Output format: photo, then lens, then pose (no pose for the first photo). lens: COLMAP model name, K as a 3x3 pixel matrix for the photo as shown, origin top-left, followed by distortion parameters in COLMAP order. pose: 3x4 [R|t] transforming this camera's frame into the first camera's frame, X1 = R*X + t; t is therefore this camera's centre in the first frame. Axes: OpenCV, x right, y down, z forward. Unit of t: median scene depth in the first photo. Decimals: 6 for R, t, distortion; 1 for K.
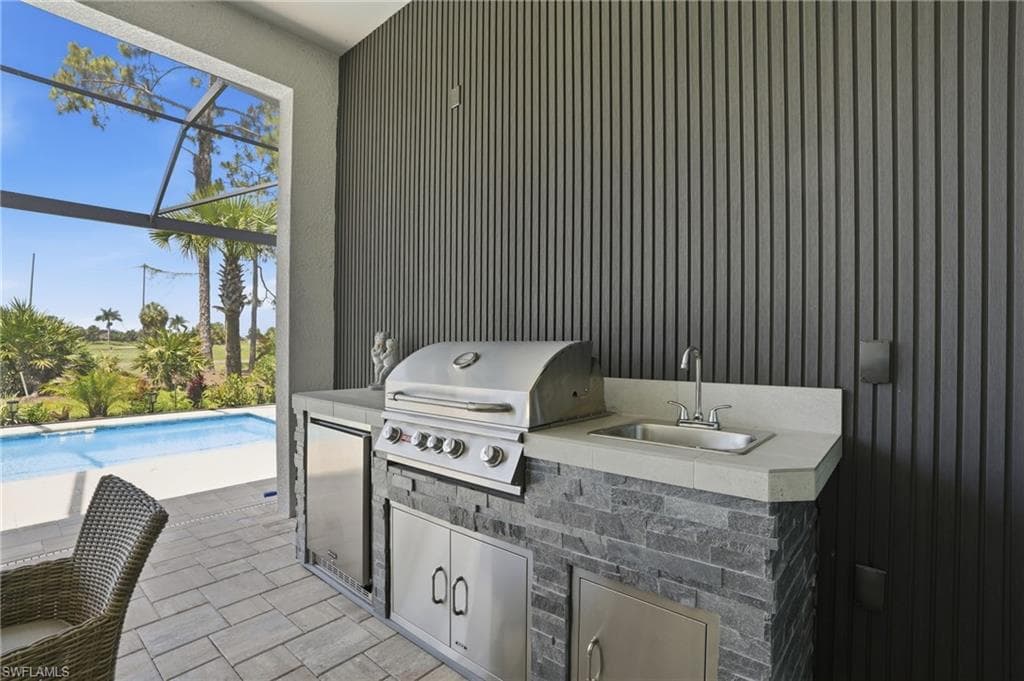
lens RADIAL K [[473.1, 0, 513.0], [0, 473.1, 344.1], [0, 0, 1]] dist [-0.057684, 0.017056]
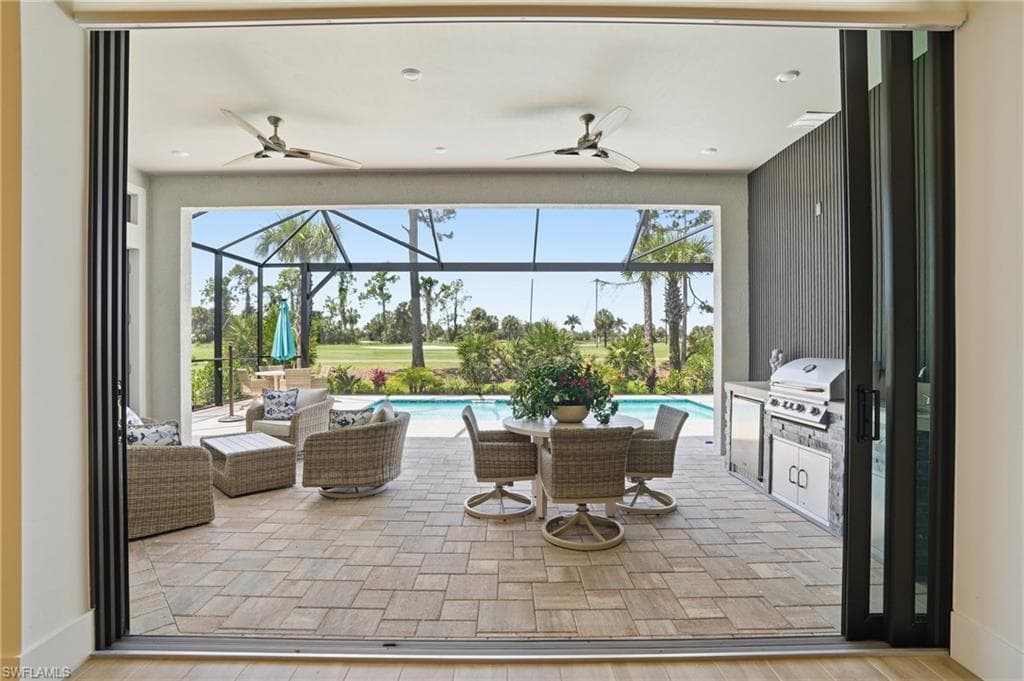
lens RADIAL K [[473.1, 0, 507.0], [0, 473.1, 342.6], [0, 0, 1]] dist [-0.057684, 0.017056]
pose [[0.651225, -0.001753, -0.758882, 0.417780], [0.002567, 0.999997, -0.000107, -0.059196], [0.758880, -0.001879, 0.651228, -0.960878]]
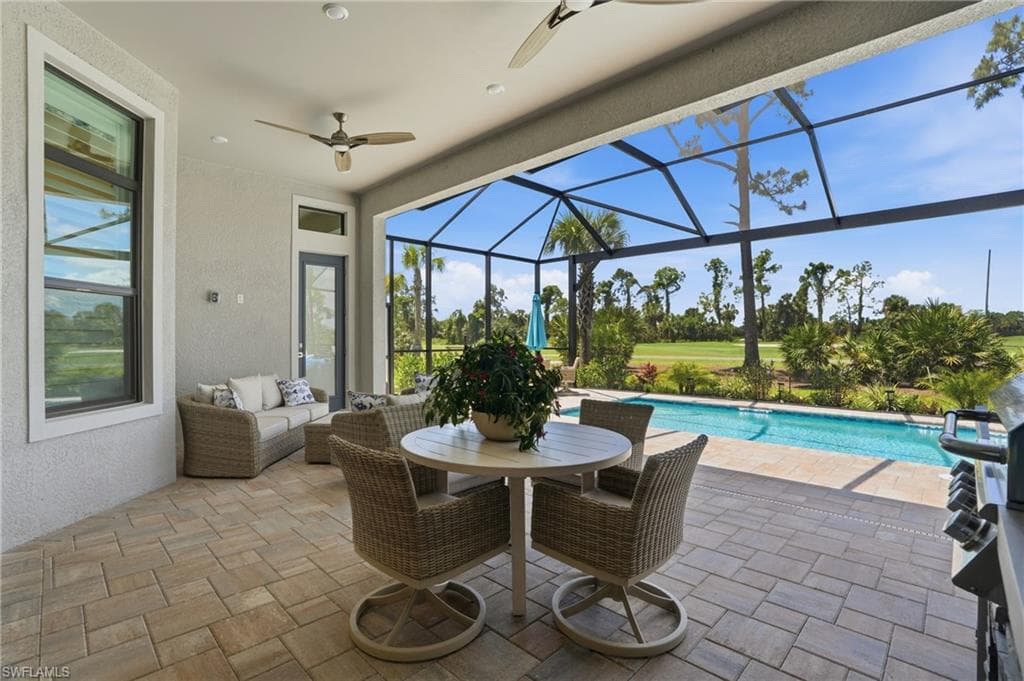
lens RADIAL K [[473.1, 0, 506.0], [0, 473.1, 338.6], [0, 0, 1]] dist [-0.057684, 0.017056]
pose [[-0.070633, -0.004071, -0.997494, 0.339429], [-0.000975, 0.999991, -0.004012, -0.000525], [0.997502, 0.000689, -0.070637, 0.285501]]
